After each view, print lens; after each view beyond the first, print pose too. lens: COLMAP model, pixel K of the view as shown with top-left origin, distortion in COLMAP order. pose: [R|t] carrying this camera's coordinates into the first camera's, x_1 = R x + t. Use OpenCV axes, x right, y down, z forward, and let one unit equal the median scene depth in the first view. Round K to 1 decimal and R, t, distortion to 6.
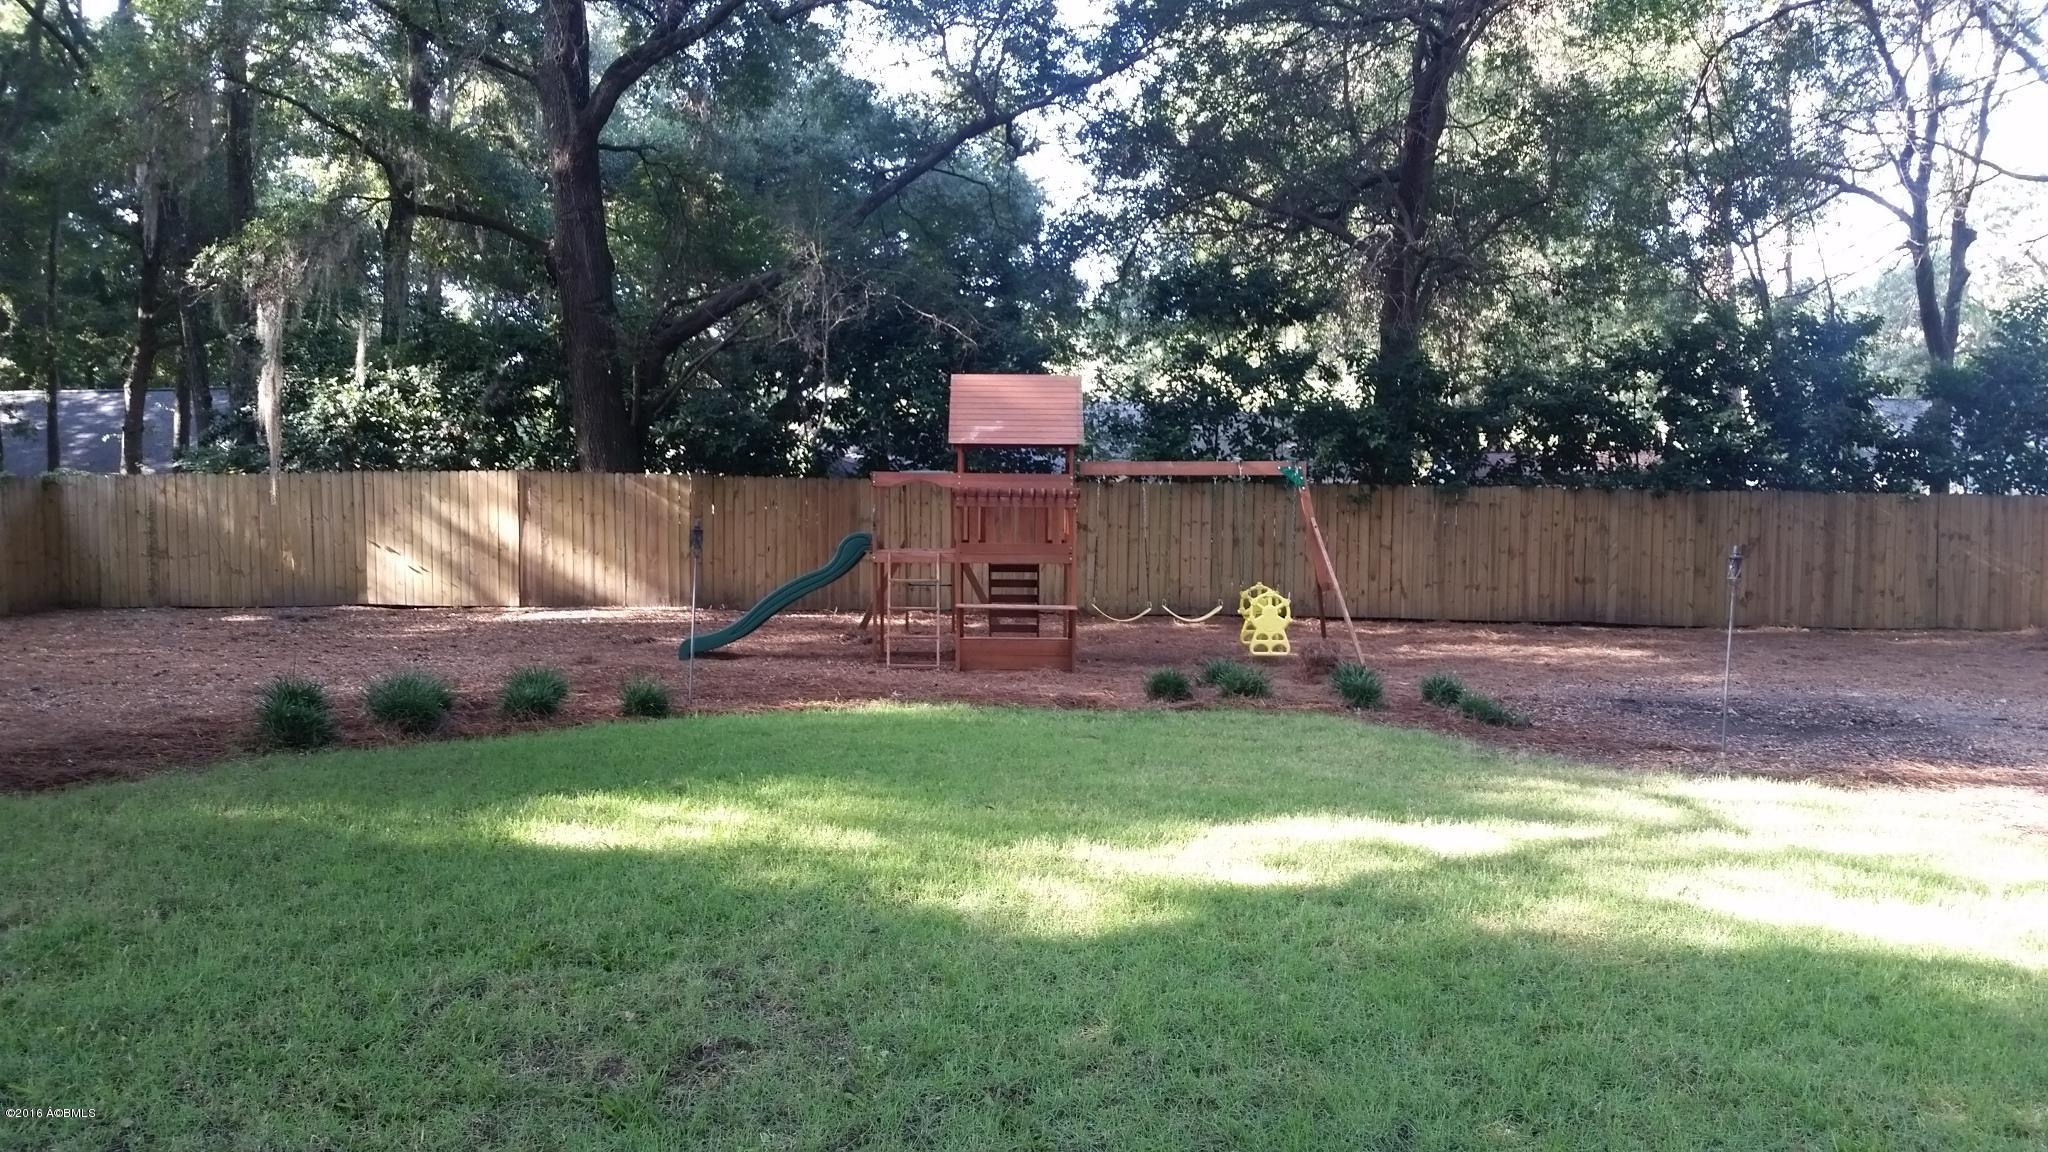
lens RADIAL K [[1646.9, 0, 1024.0], [0, 1646.9, 576.0], [0, 0, 1]] dist [0.159069, -0.386075]
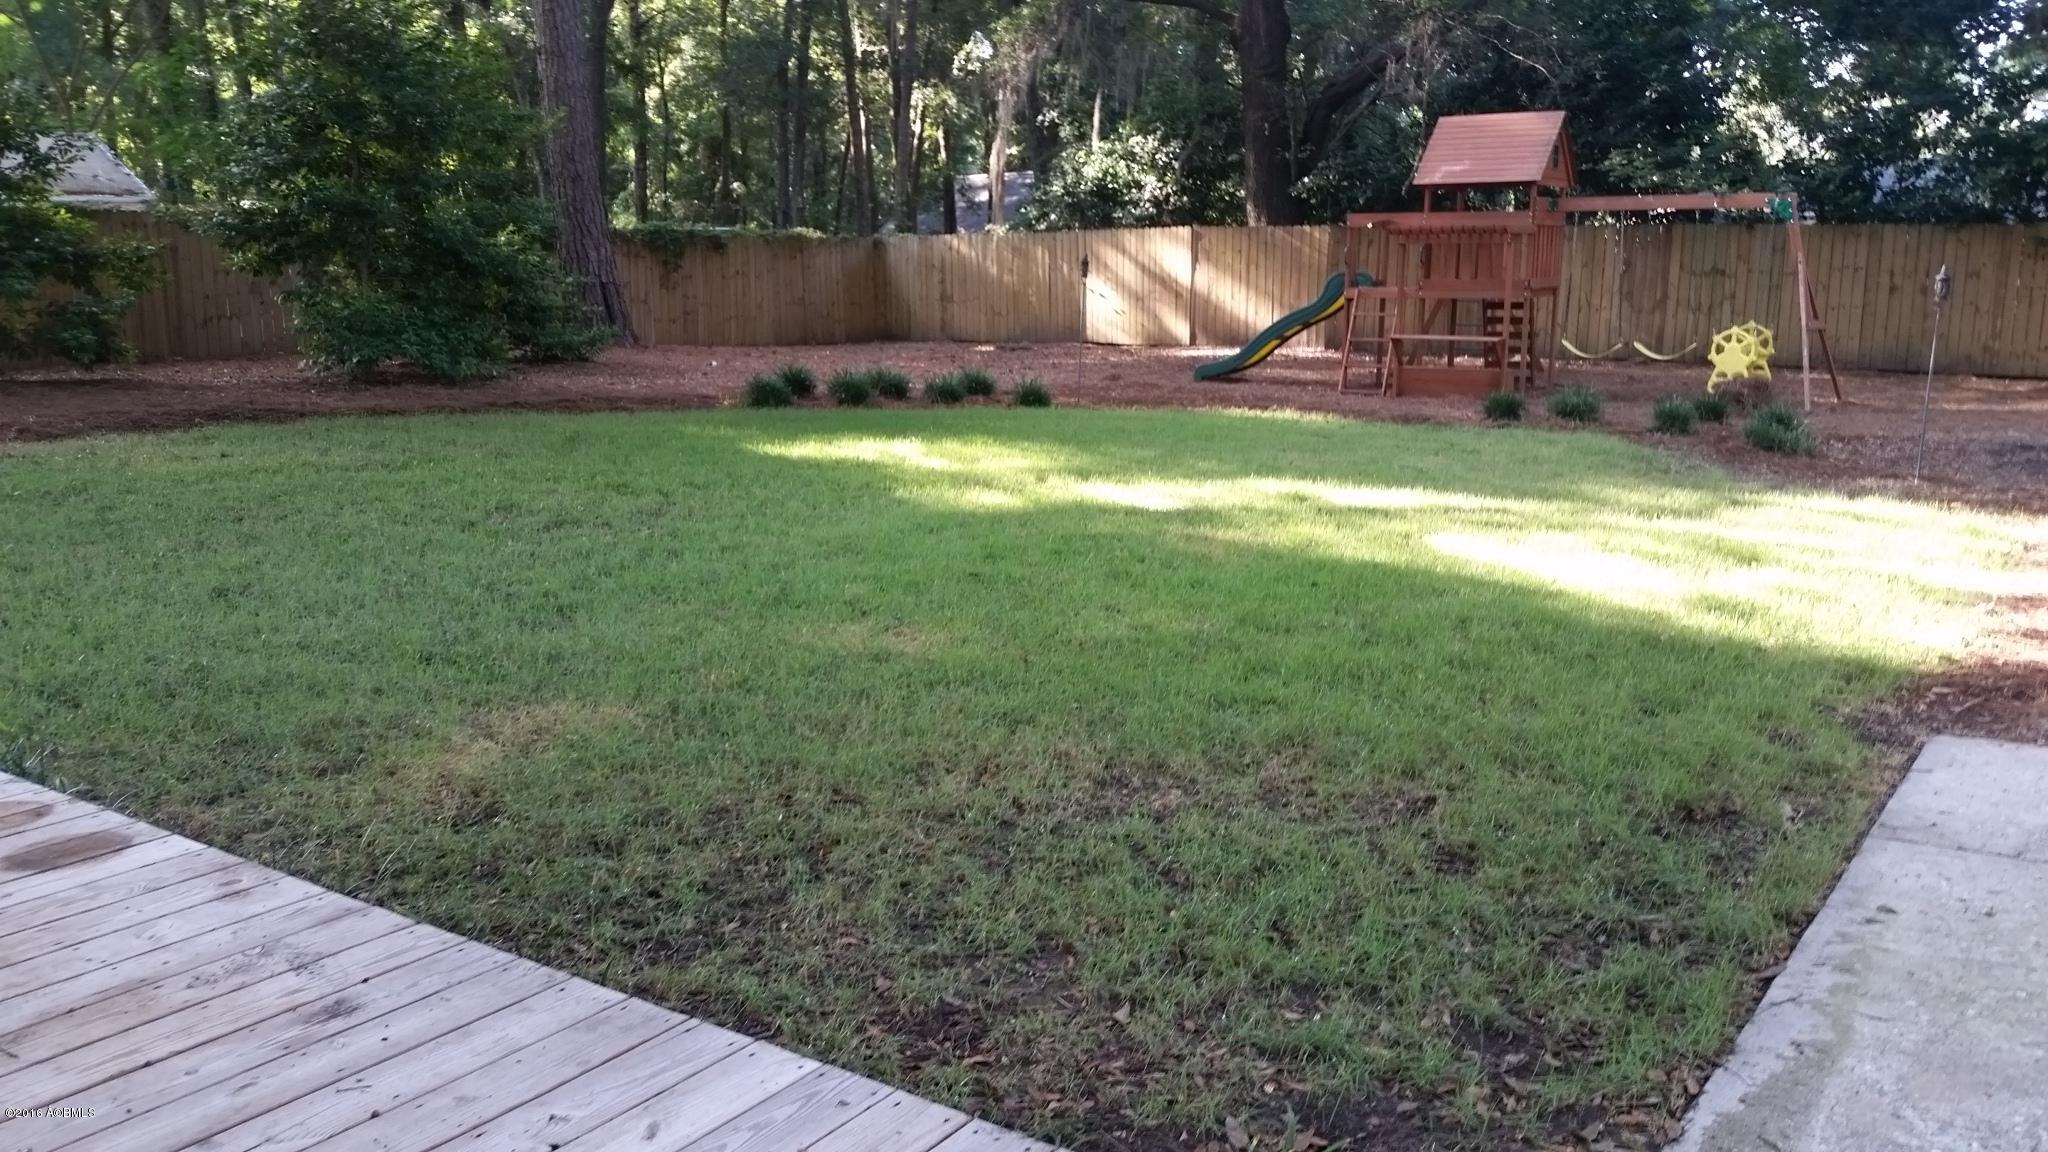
lens RADIAL K [[1646.9, 0, 1024.0], [0, 1646.9, 576.0], [0, 0, 1]] dist [0.159069, -0.386075]
pose [[0.845178, 0.093189, -0.526298, 0.234185], [-0.019874, 0.989482, 0.143286, 0.014949], [0.534115, -0.110642, 0.838140, -0.056511]]
